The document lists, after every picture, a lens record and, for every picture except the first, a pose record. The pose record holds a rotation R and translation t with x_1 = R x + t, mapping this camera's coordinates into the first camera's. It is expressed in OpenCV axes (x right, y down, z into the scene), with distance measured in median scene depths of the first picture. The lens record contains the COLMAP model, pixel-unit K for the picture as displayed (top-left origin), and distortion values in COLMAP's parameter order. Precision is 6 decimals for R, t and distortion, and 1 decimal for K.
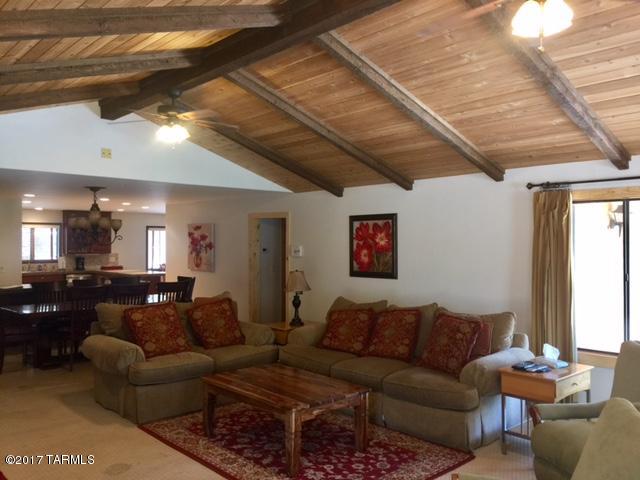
lens RADIAL K [[544.3, 0, 319.8], [0, 544.3, 239.3], [0, 0, 1]] dist [0.081477, -0.097700]
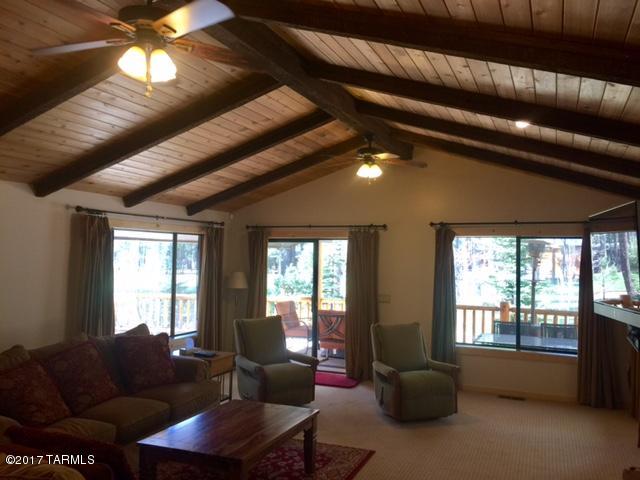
lens RADIAL K [[544.3, 0, 320.6], [0, 544.3, 237.2], [0, 0, 1]] dist [0.081477, -0.097700]
pose [[-0.411949, 0.023284, 0.910910, -0.635481], [-0.021156, 0.999160, -0.035107, -0.012478], [-0.910961, -0.033733, -0.411110, 0.833849]]
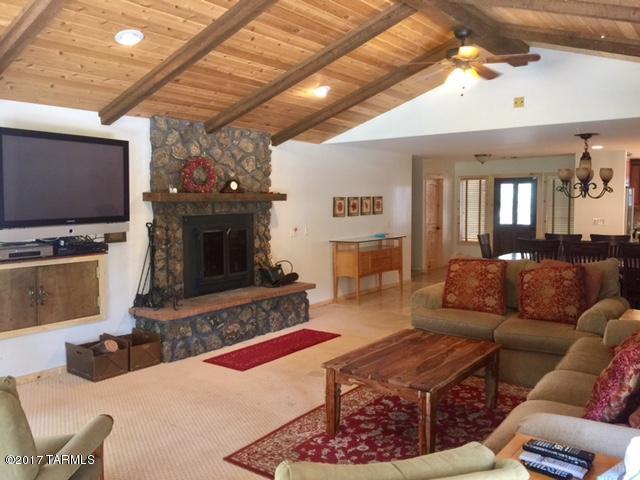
lens RADIAL K [[544.3, 0, 320.3], [0, 544.3, 238.8], [0, 0, 1]] dist [0.081477, -0.097700]
pose [[0.176447, 0.069207, -0.981874, 0.498794], [0.011661, 0.997308, 0.072390, 0.008555], [0.984241, -0.024223, 0.175165, 0.462845]]
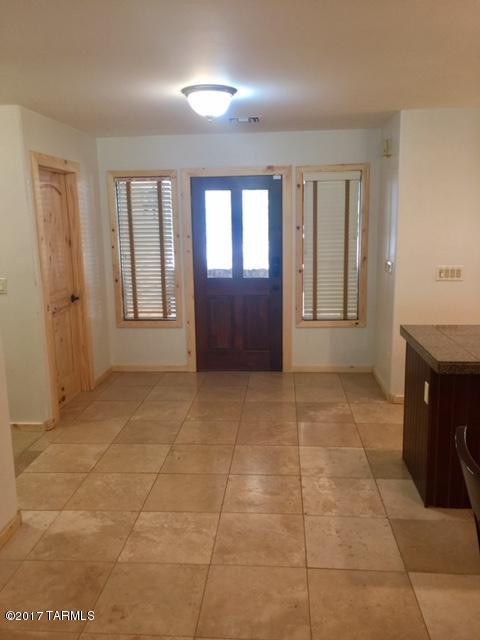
lens RADIAL K [[544.3, 0, 239.9], [0, 544.3, 318.2], [0, 0, 1]] dist [0.081477, -0.097700]
pose [[0.677468, 0.118911, -0.725877, -0.543940], [0.023218, 0.982897, 0.182684, 0.005767], [0.735186, -0.140616, 0.663120, 0.843183]]
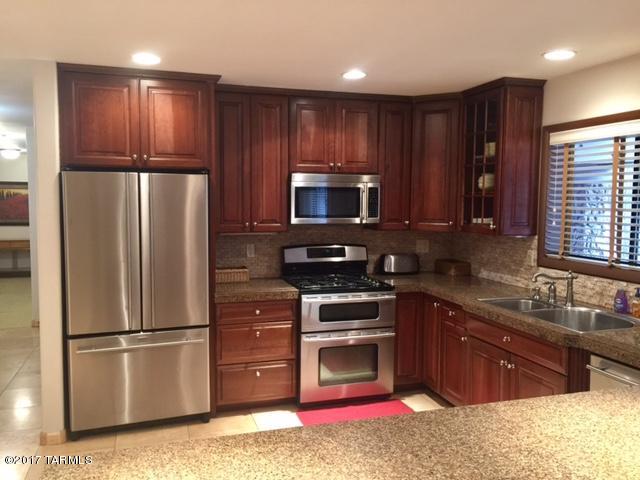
lens RADIAL K [[544.3, 0, 317.5], [0, 544.3, 240.1], [0, 0, 1]] dist [0.081477, -0.097700]
pose [[-0.418986, 0.065189, -0.905650, -0.472669], [-0.003159, 0.997309, 0.073248, 0.015907], [0.907987, 0.033551, -0.417652, 1.980340]]
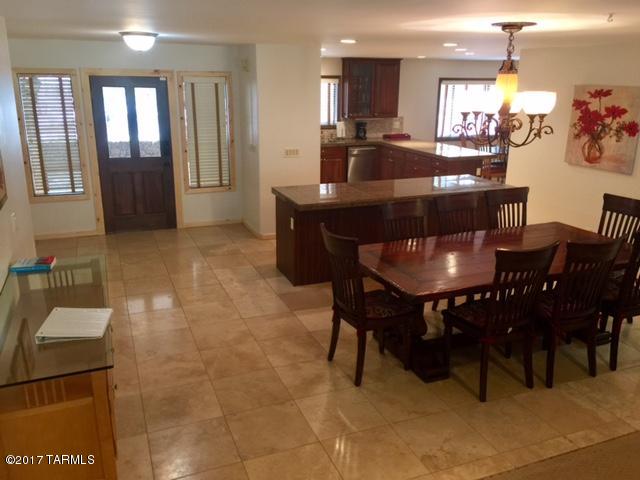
lens RADIAL K [[544.3, 0, 320.5], [0, 544.3, 237.0], [0, 0, 1]] dist [0.081477, -0.097700]
pose [[0.934186, 0.106713, -0.340454, -0.442253], [-0.007498, 0.959884, 0.280296, -0.057007], [0.356708, -0.259296, 0.897510, 0.528742]]
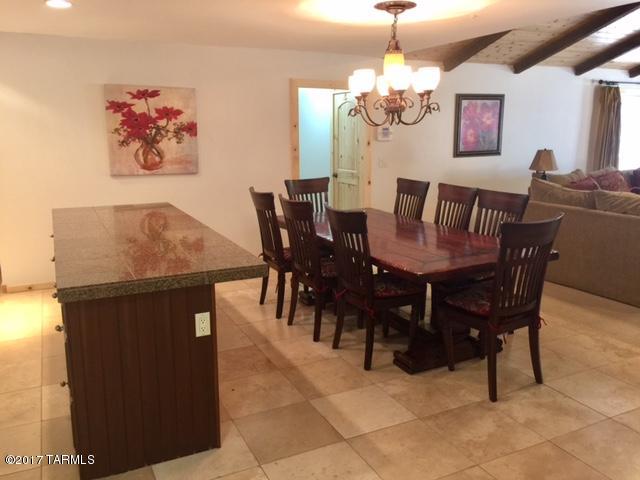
lens RADIAL K [[544.3, 0, 316.0], [0, 544.3, 238.4], [0, 0, 1]] dist [0.081477, -0.097700]
pose [[0.287948, -0.191090, 0.938387, -1.088406], [0.000921, 0.979944, 0.199269, 0.015358], [-0.957646, -0.056515, 0.282349, 1.066026]]
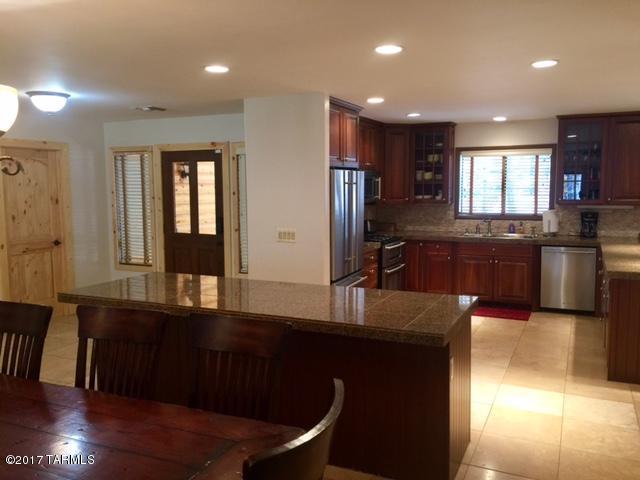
lens RADIAL K [[544.3, 0, 317.3], [0, 544.3, 233.3], [0, 0, 1]] dist [0.081477, -0.097700]
pose [[0.371879, 0.079346, -0.924884, -0.146482], [0.012262, 0.995833, 0.090363, 0.009351], [0.928200, -0.044945, 0.369357, 1.248269]]
